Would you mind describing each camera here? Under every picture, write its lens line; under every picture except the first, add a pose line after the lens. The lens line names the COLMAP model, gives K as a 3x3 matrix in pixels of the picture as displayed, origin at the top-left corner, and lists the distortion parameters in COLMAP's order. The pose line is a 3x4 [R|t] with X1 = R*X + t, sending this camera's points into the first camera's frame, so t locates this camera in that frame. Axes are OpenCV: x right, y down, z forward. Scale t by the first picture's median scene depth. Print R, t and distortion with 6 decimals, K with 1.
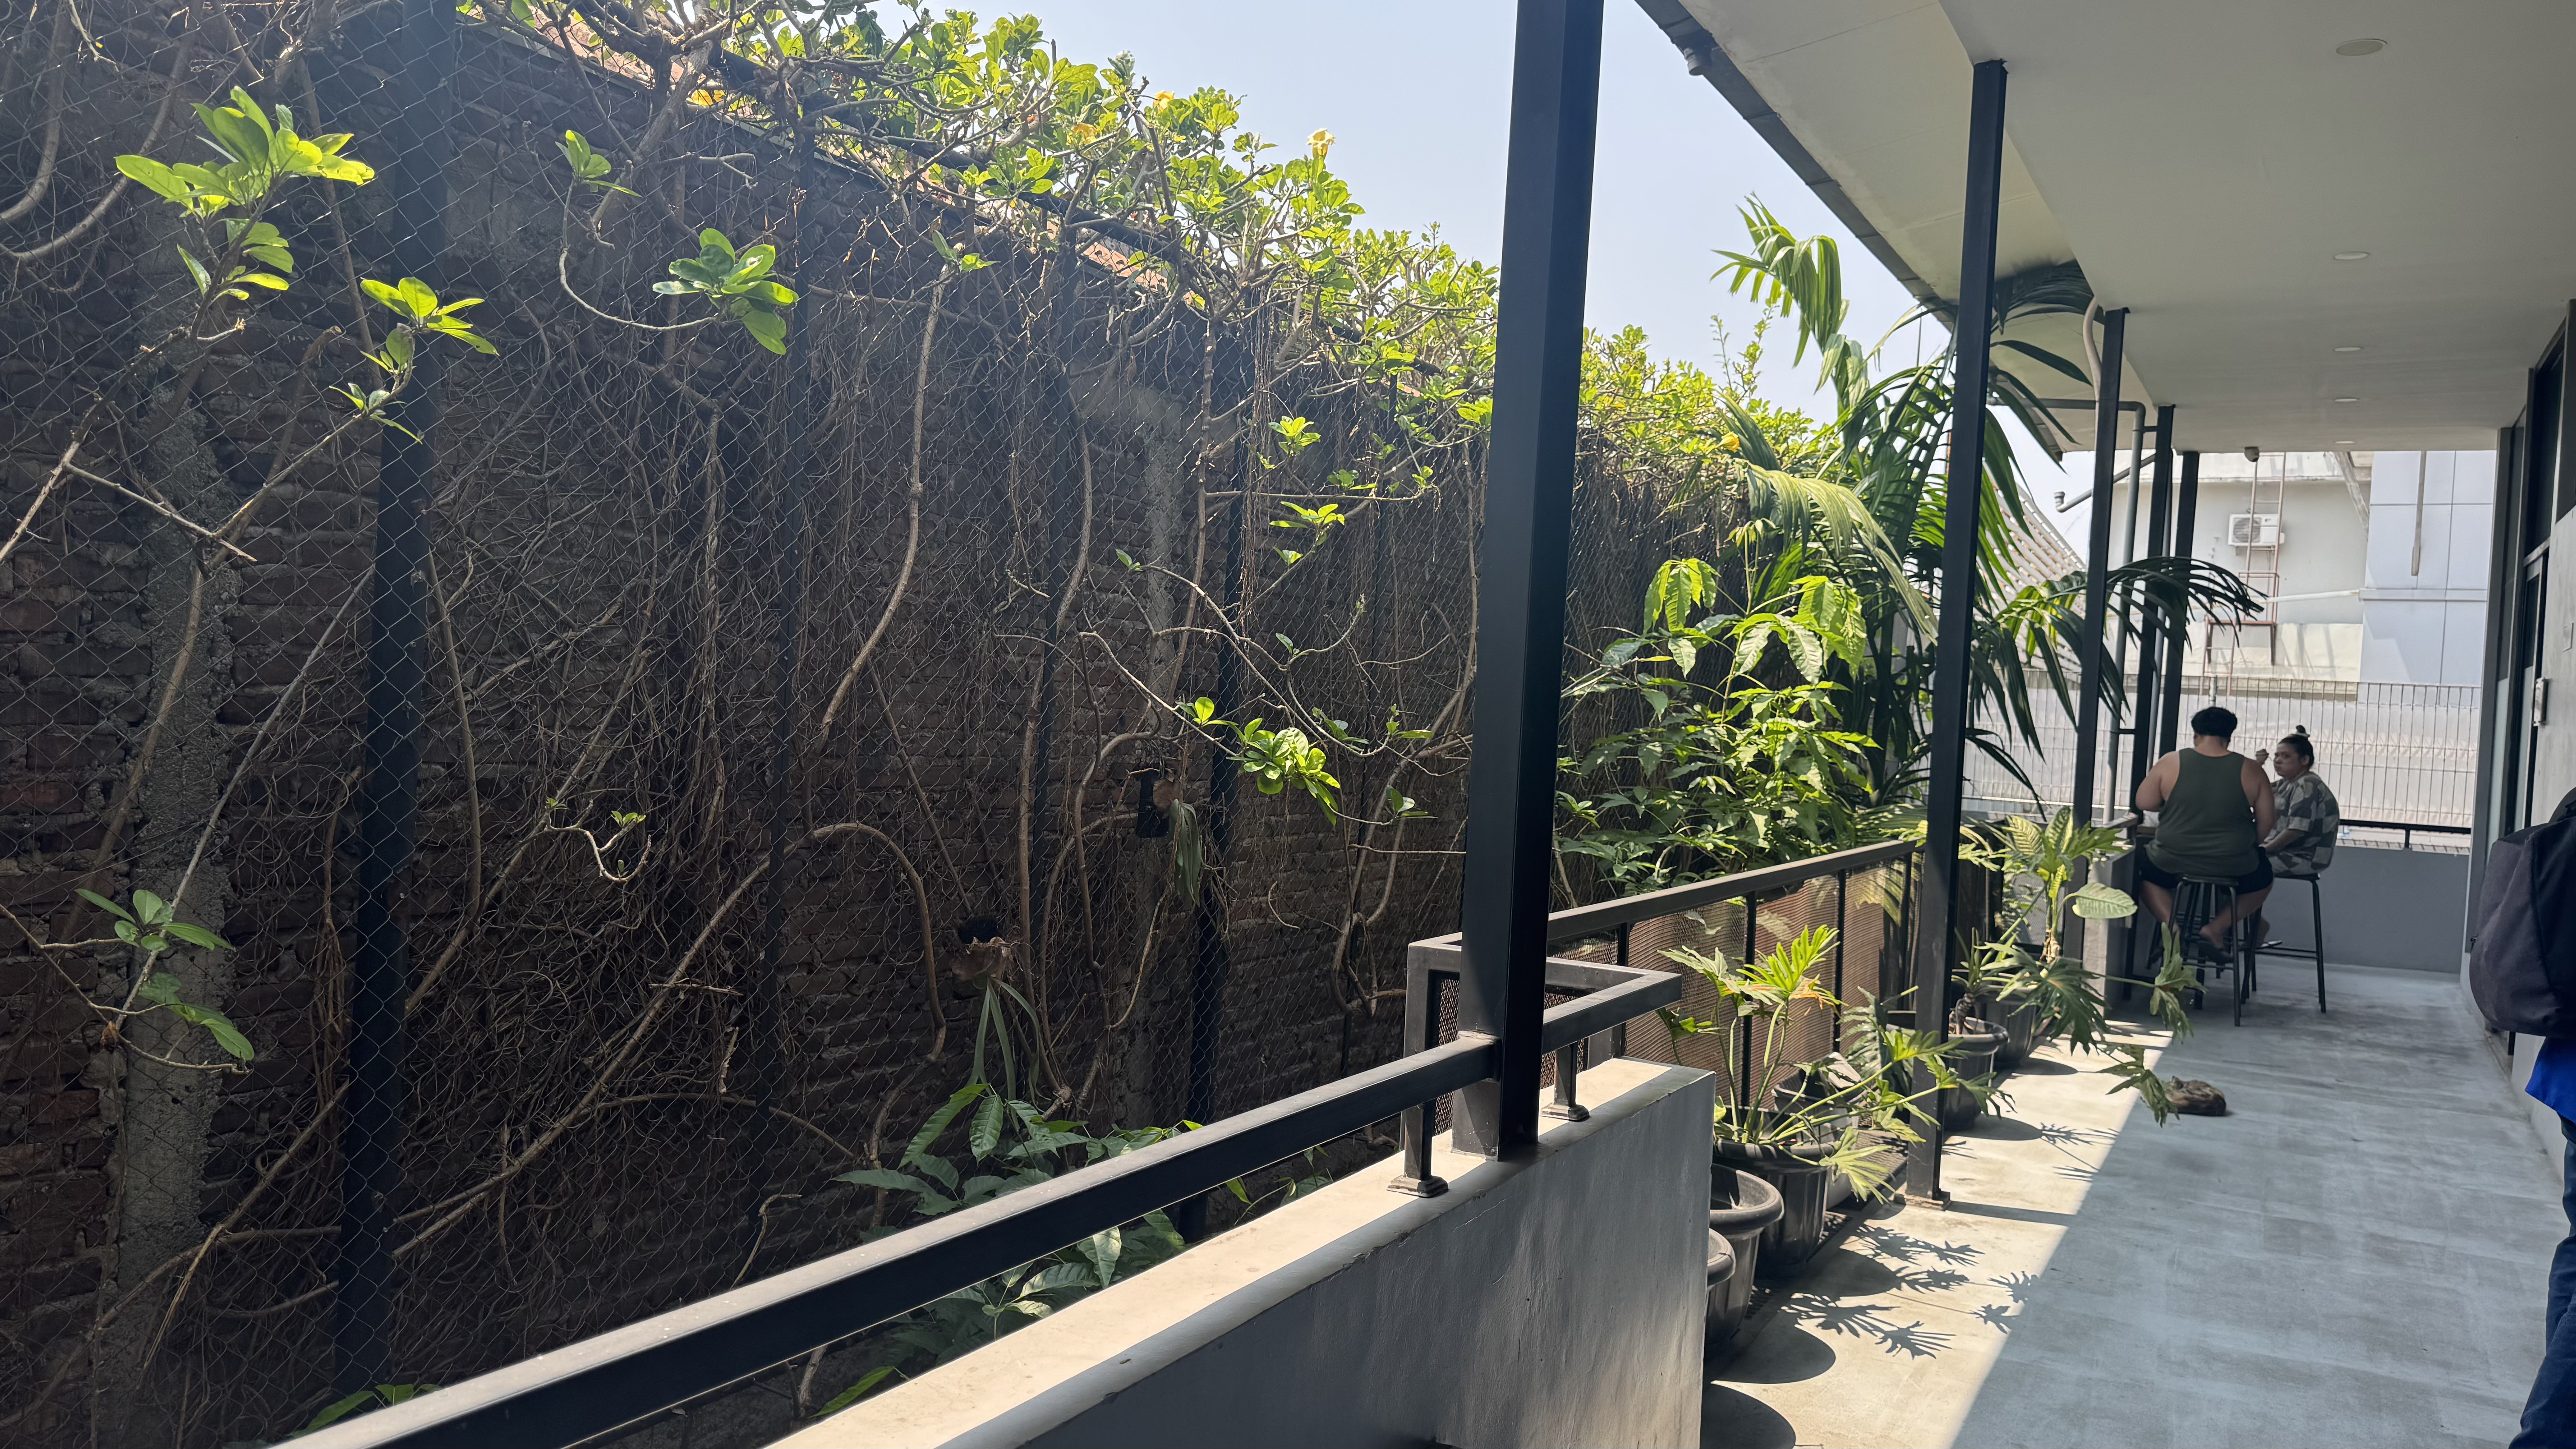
lens RADIAL K [[1833.6, 0, 1306.9], [0, 1833.6, 717.4], [0, 0, 1]] dist [0.066594, -0.107406]
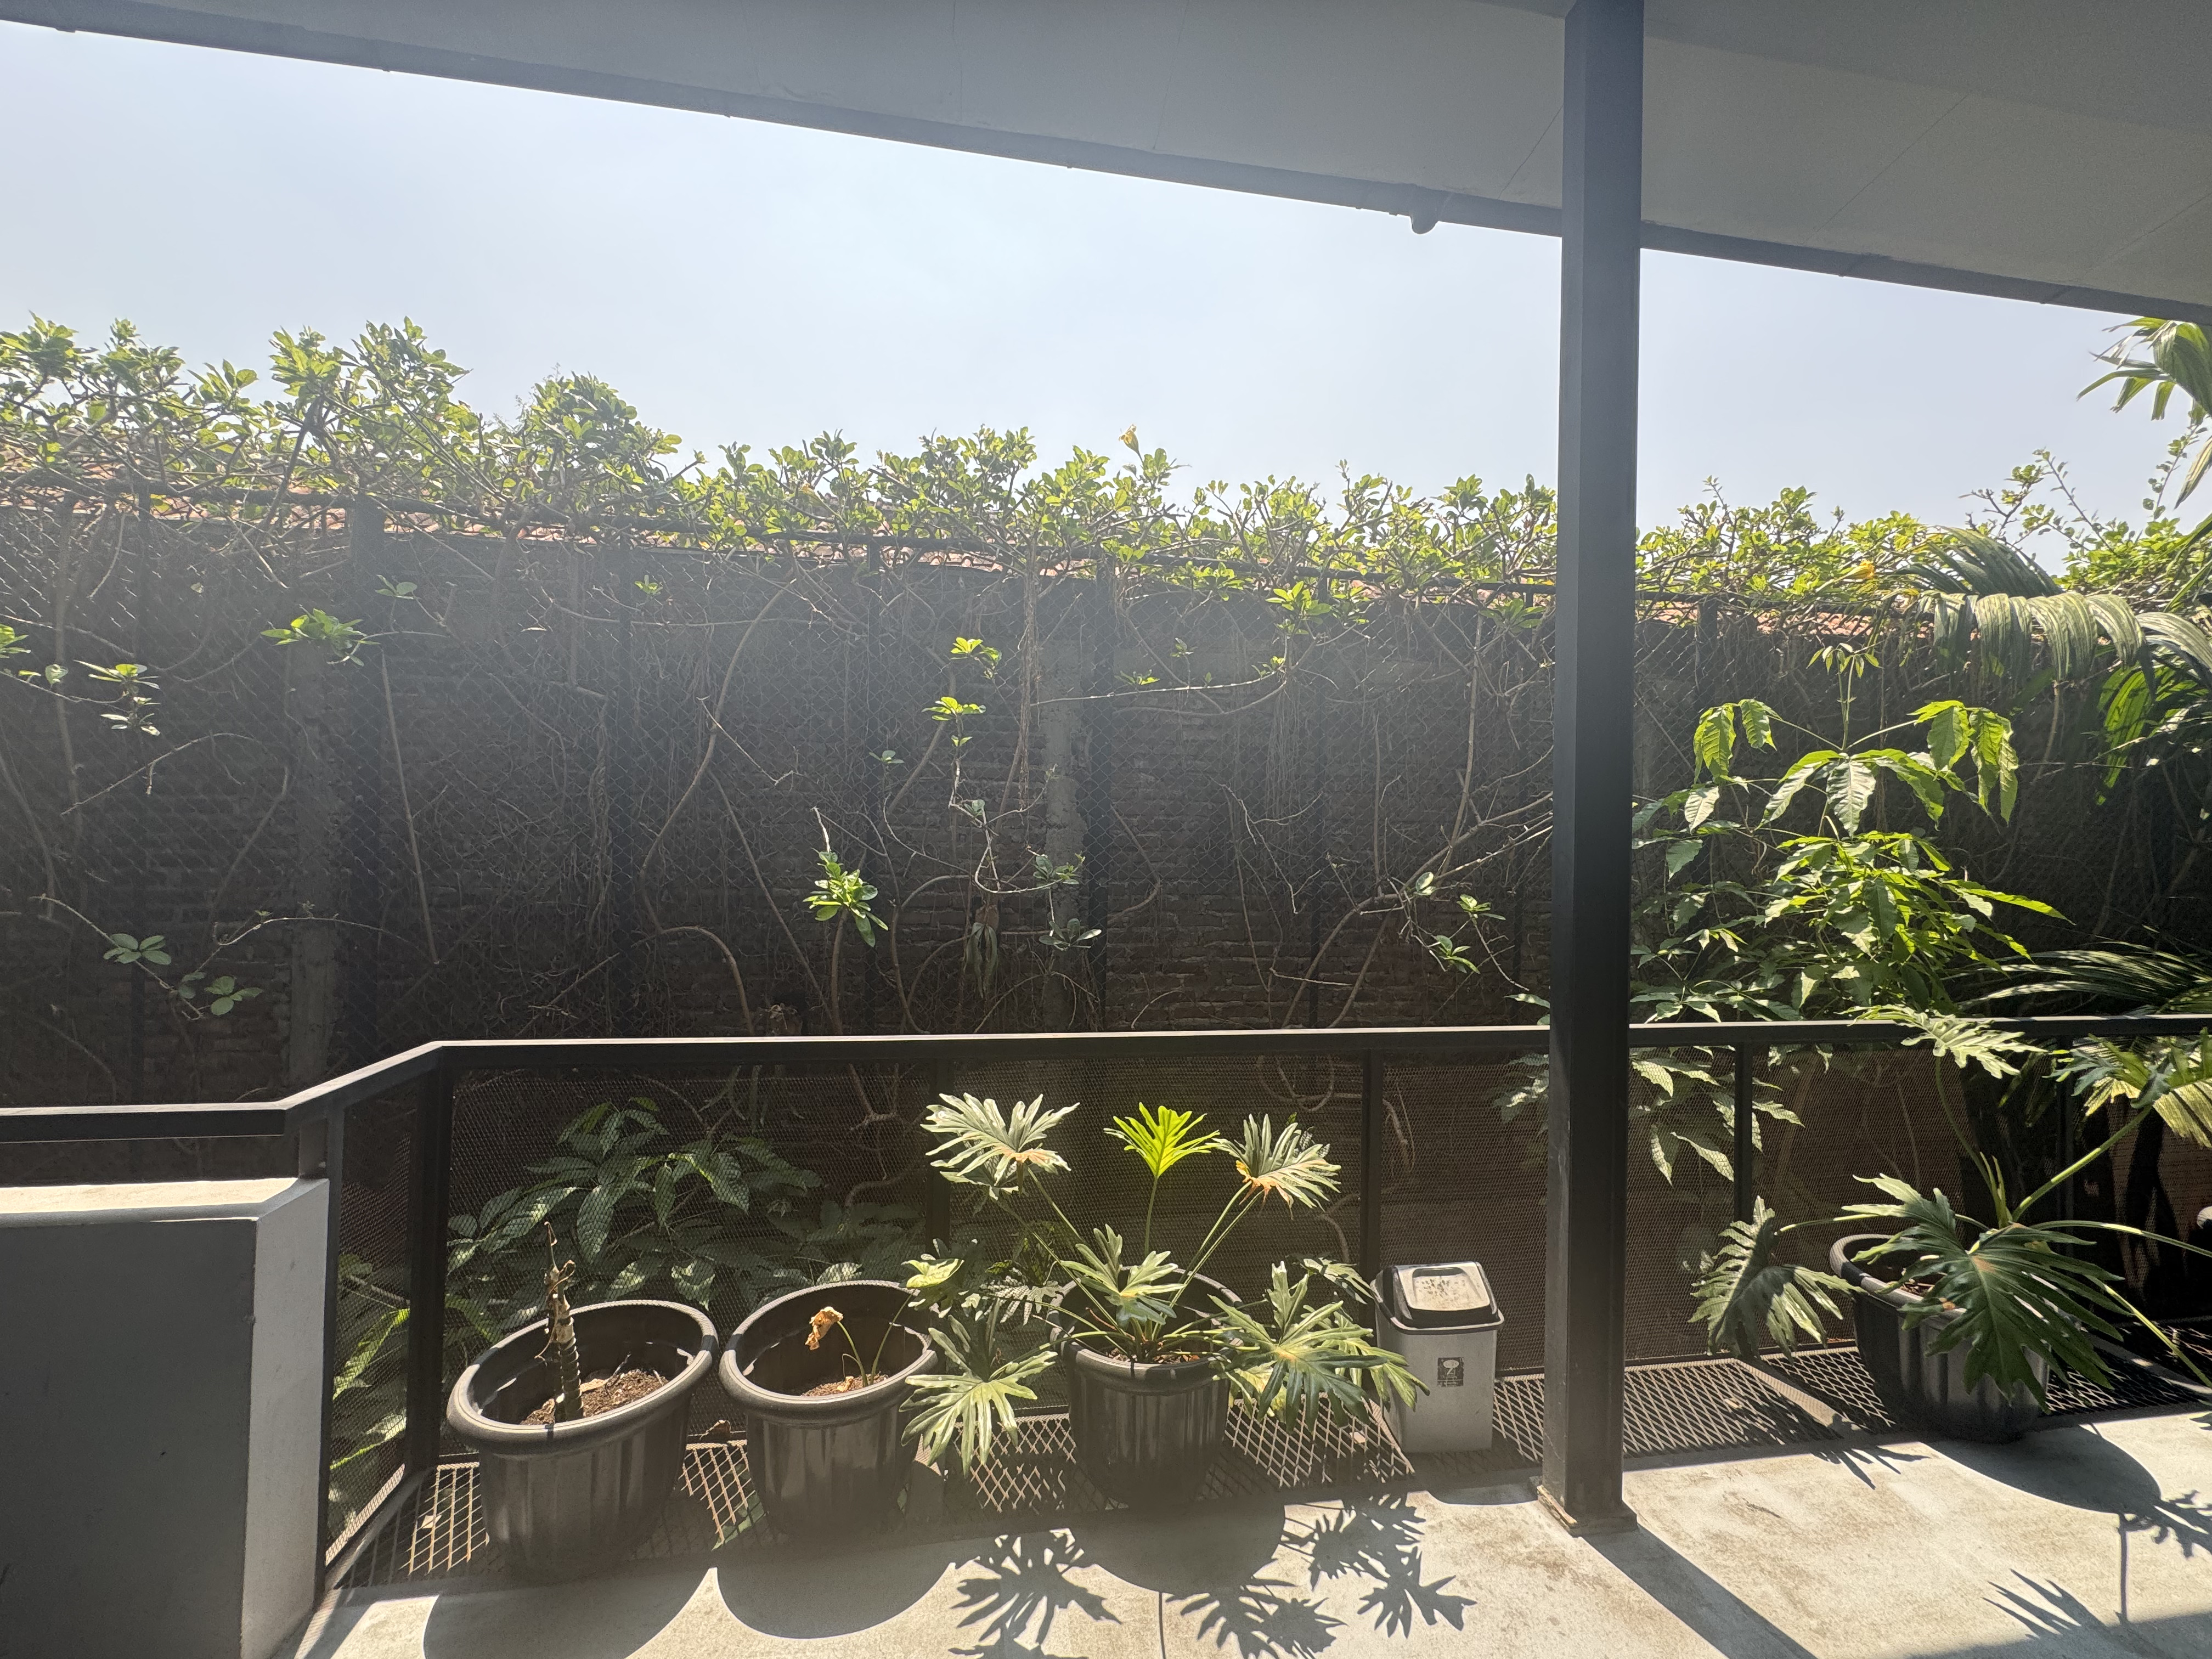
lens RADIAL K [[880.3, 0, 1107.4], [0, 880.3, 820.6], [0, 0, 1]] dist [-0.000754, 0.000019]
pose [[0.614216, -0.054068, -0.787283, 0.635057], [0.003754, 0.997839, -0.065600, 0.014294], [0.789129, 0.037337, 0.613092, 0.783647]]
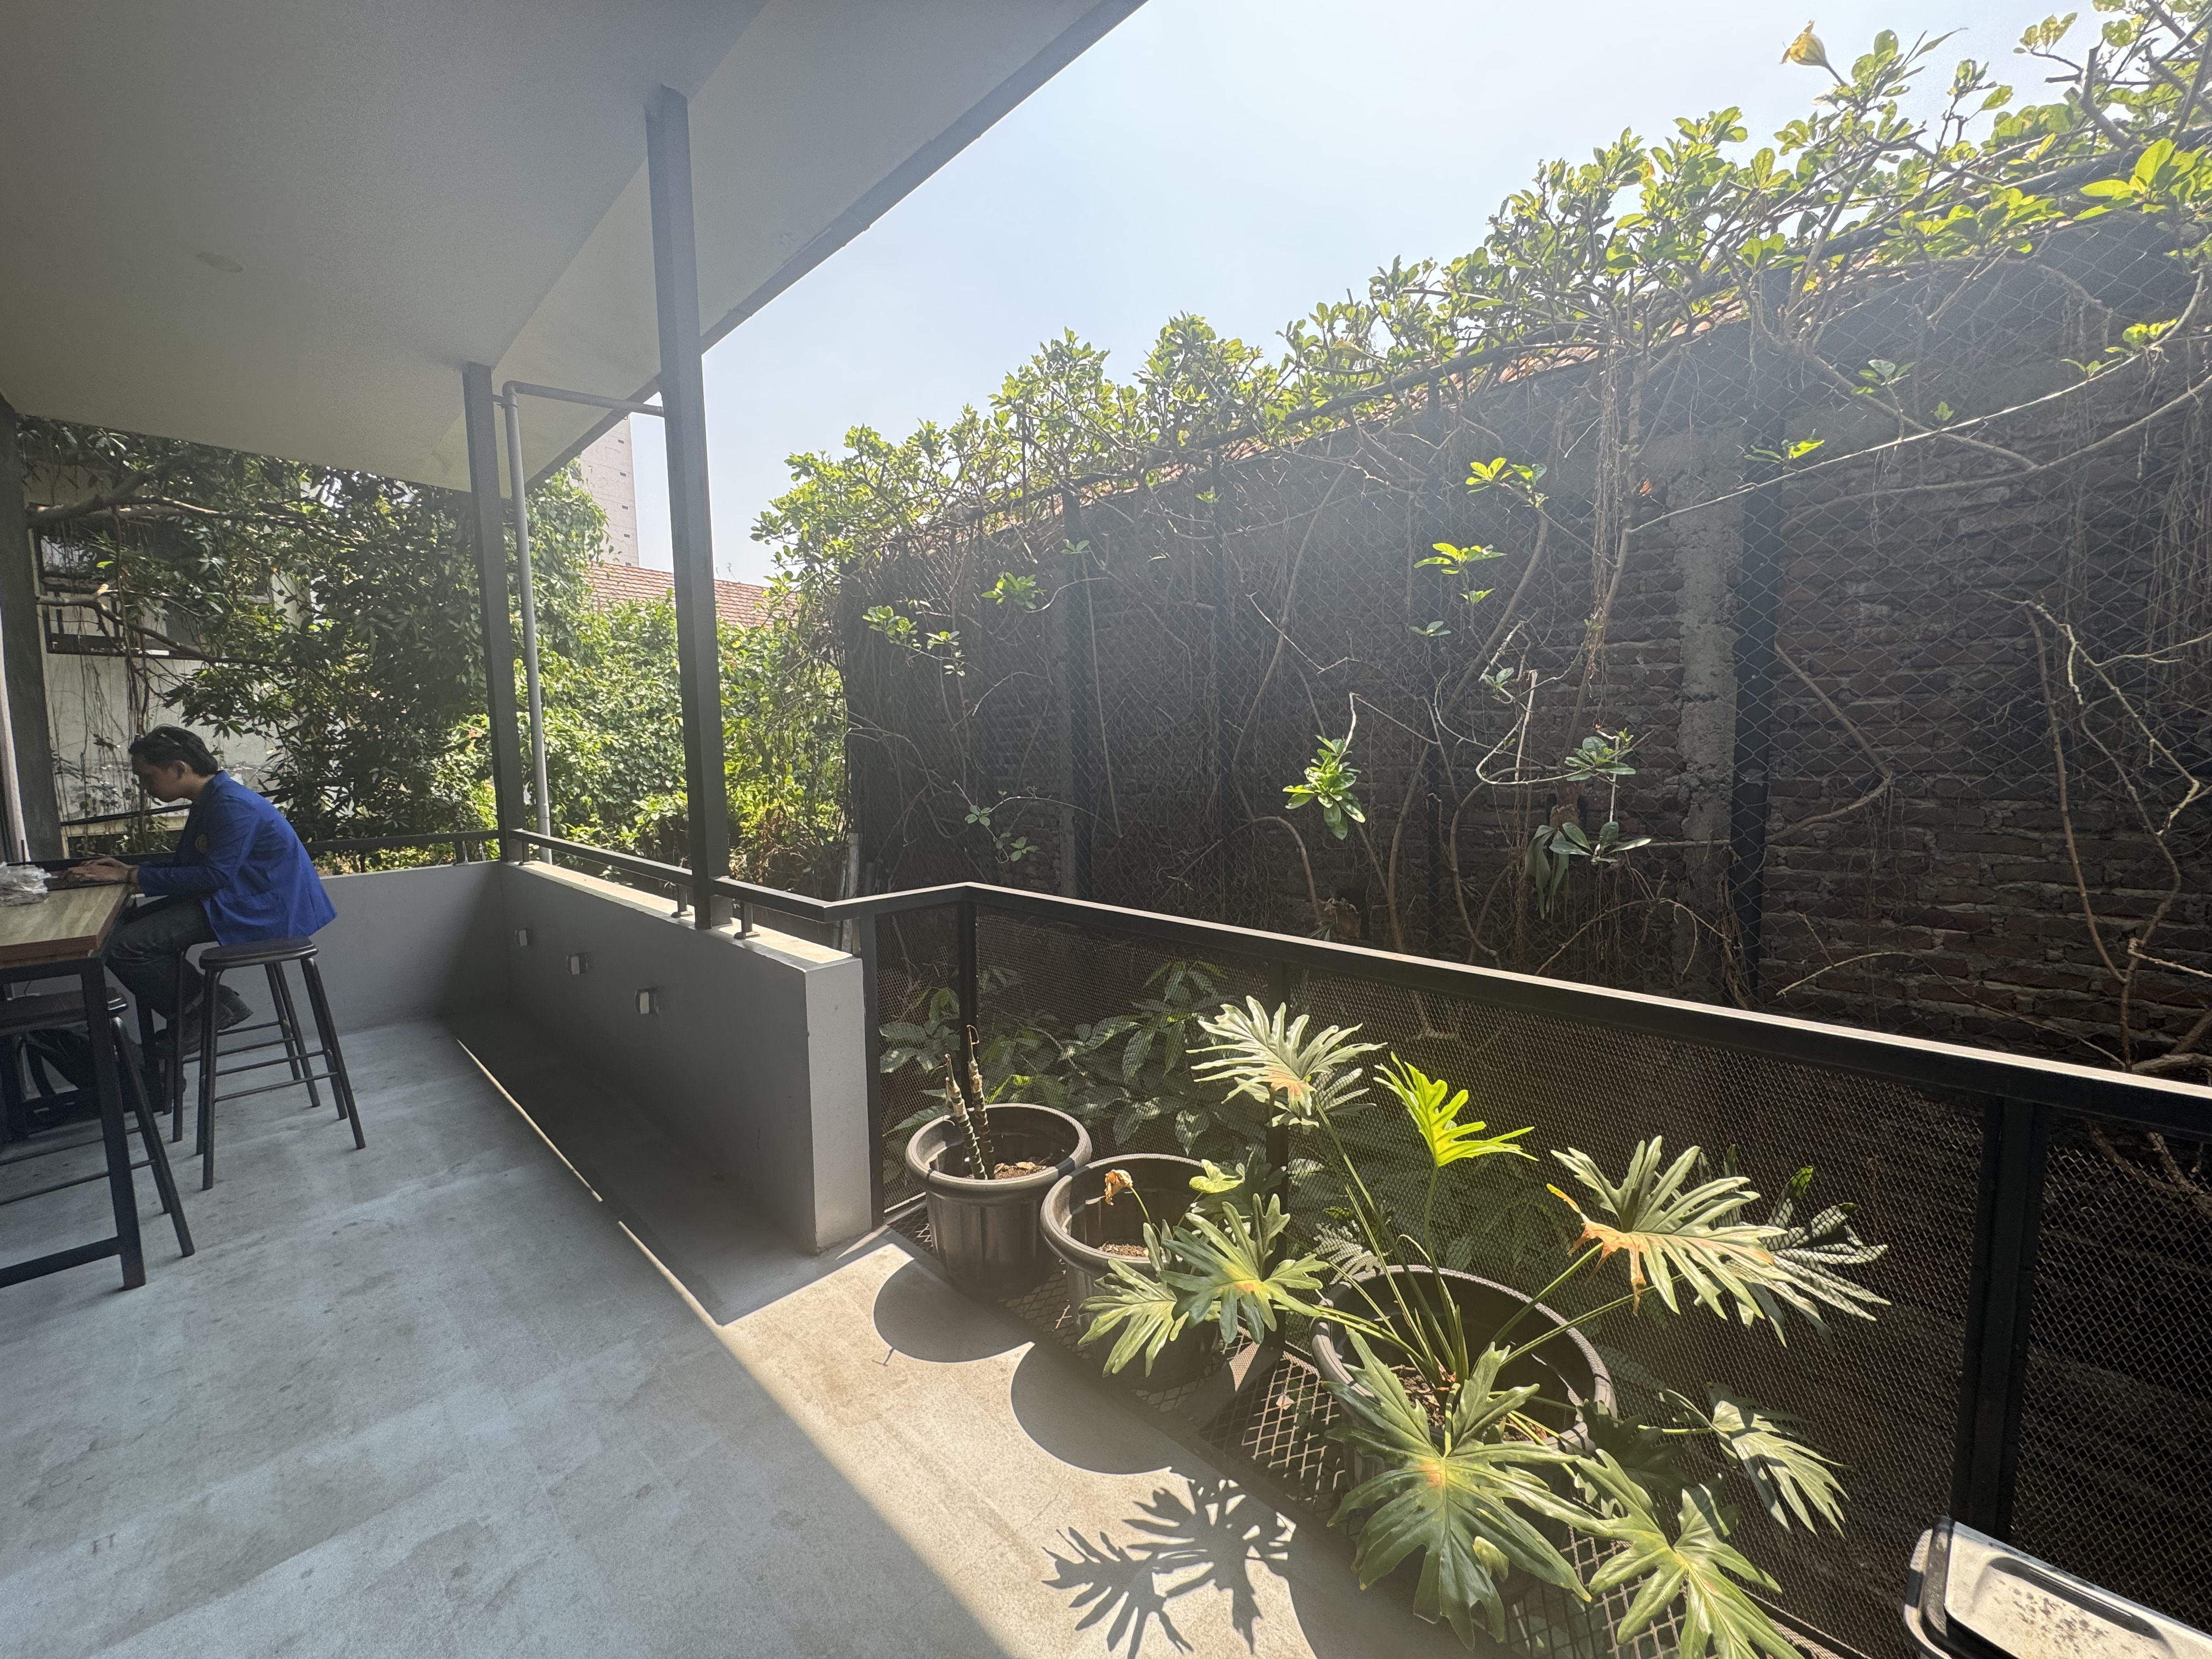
lens RADIAL K [[880.3, 0, 1107.4], [0, 880.3, 820.6], [0, 0, 1]] dist [-0.000754, 0.000019]
pose [[-0.264369, 0.036304, -0.963738, 0.624450], [-0.009865, 0.999137, 0.040343, 0.028094], [0.964371, 0.020173, -0.263783, 1.053454]]
